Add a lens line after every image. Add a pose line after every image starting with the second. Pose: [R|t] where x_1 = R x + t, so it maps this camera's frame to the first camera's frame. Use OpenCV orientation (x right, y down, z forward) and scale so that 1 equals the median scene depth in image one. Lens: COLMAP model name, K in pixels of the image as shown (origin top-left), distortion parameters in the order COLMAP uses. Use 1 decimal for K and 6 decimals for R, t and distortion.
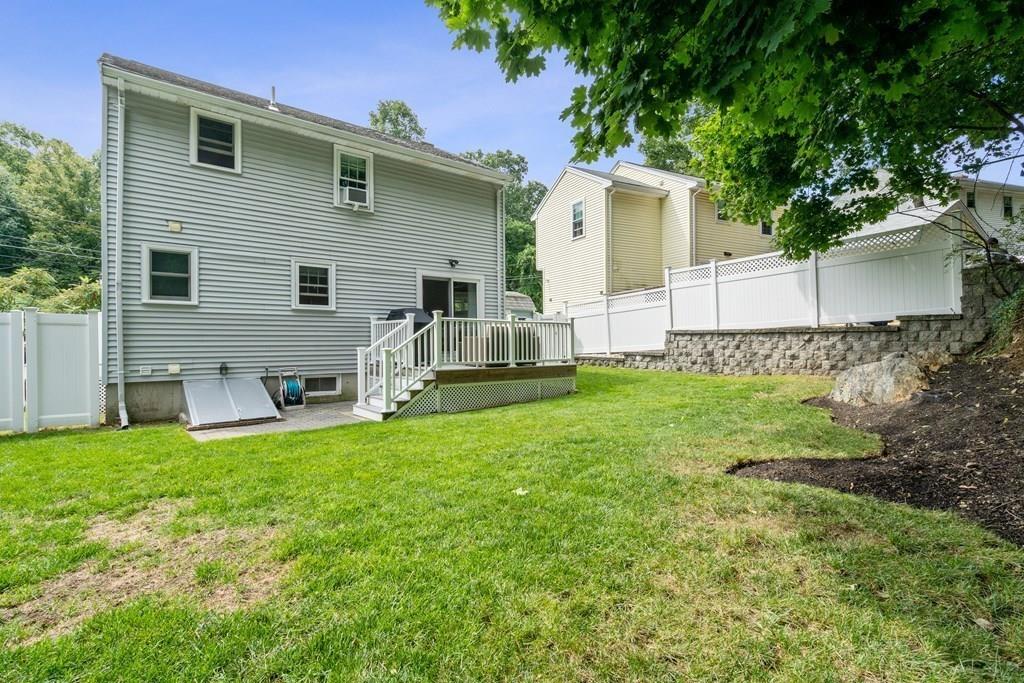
lens RADIAL K [[478.7, 0, 506.2], [0, 478.7, 346.3], [0, 0, 1]] dist [-0.005132, 0.000063]
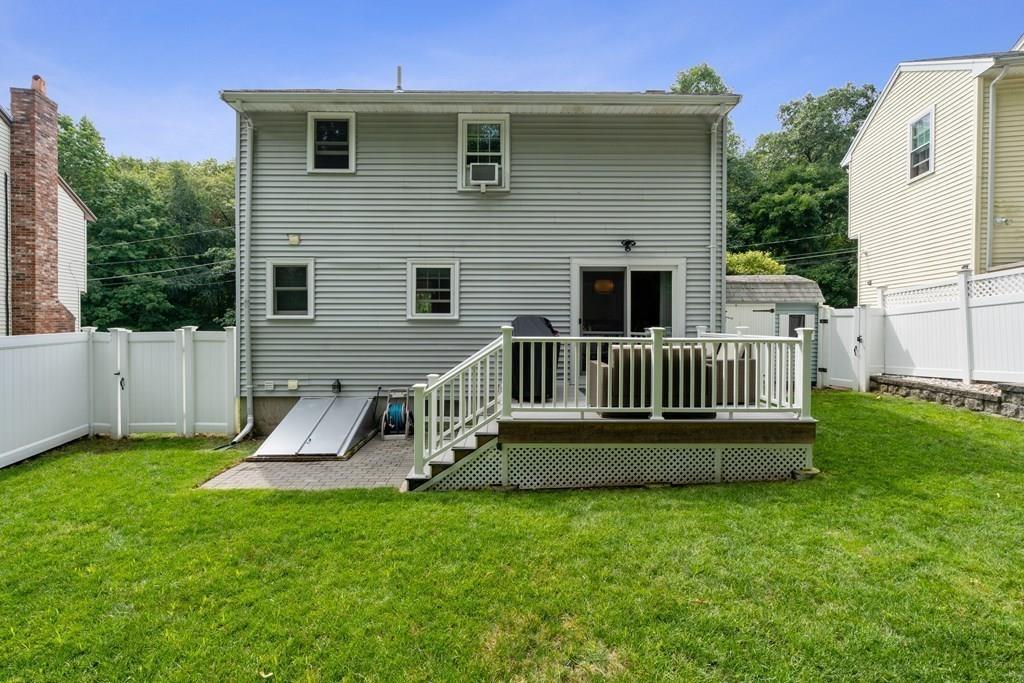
lens RADIAL K [[466.0, 0, 511.1], [0, 466.0, 336.5], [0, 0, 1]] dist [-0.010147, 0.003633]
pose [[0.787115, 0.017239, -0.616566, 0.216387], [-0.010570, 0.999840, 0.014462, -0.061858], [0.616716, -0.004866, 0.787171, 0.460507]]
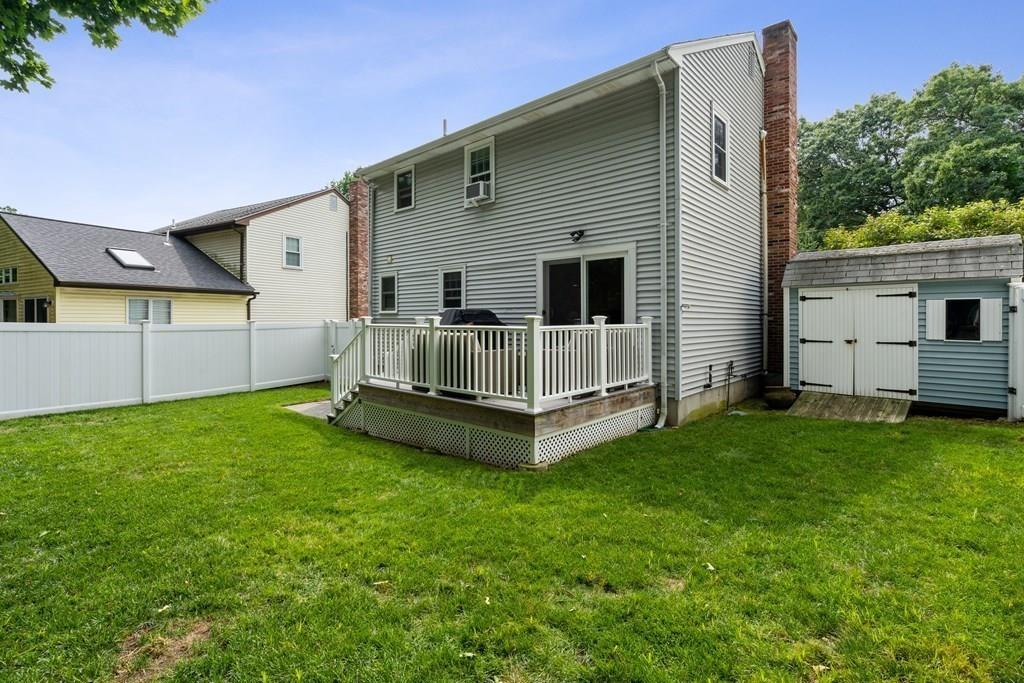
lens RADIAL K [[466.0, 0, 516.5], [0, 466.0, 332.2], [0, 0, 1]] dist [-0.010147, 0.003633]
pose [[0.172282, 0.027375, -0.984667, 0.673067], [-0.014470, 0.999576, 0.025258, -0.063248], [0.984941, 0.009897, 0.172605, 1.002269]]
